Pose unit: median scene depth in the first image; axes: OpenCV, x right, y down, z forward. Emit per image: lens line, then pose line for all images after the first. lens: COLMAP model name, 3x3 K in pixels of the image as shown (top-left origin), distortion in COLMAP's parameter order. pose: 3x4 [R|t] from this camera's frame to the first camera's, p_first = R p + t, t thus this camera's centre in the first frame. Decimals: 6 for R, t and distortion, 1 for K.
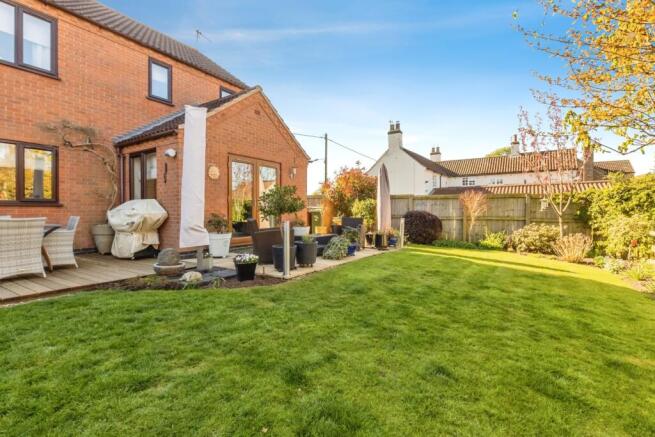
lens RADIAL K [[300.8, 0, 327.1], [0, 300.8, 215.6], [0, 0, 1]] dist [0.002161, 0.000288]
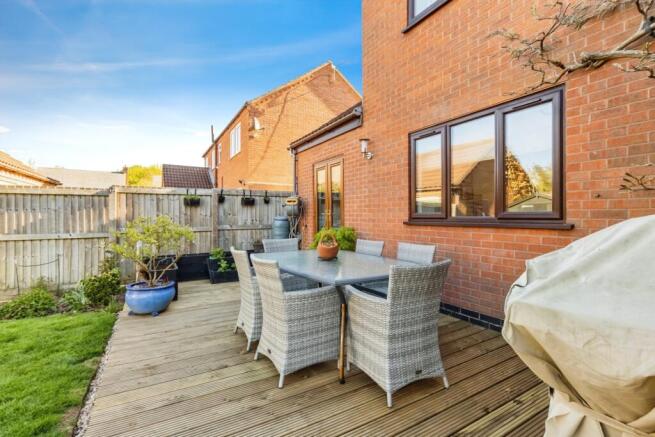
lens RADIAL K [[300.8, 0, 327.6], [0, 300.8, 217.7], [0, 0, 1]] dist [0.002161, 0.000288]
pose [[-0.454135, 0.007442, -0.890902, -0.384467], [-0.008648, 0.999881, 0.012760, -0.049292], [0.890891, 0.013499, -0.454017, 0.899670]]
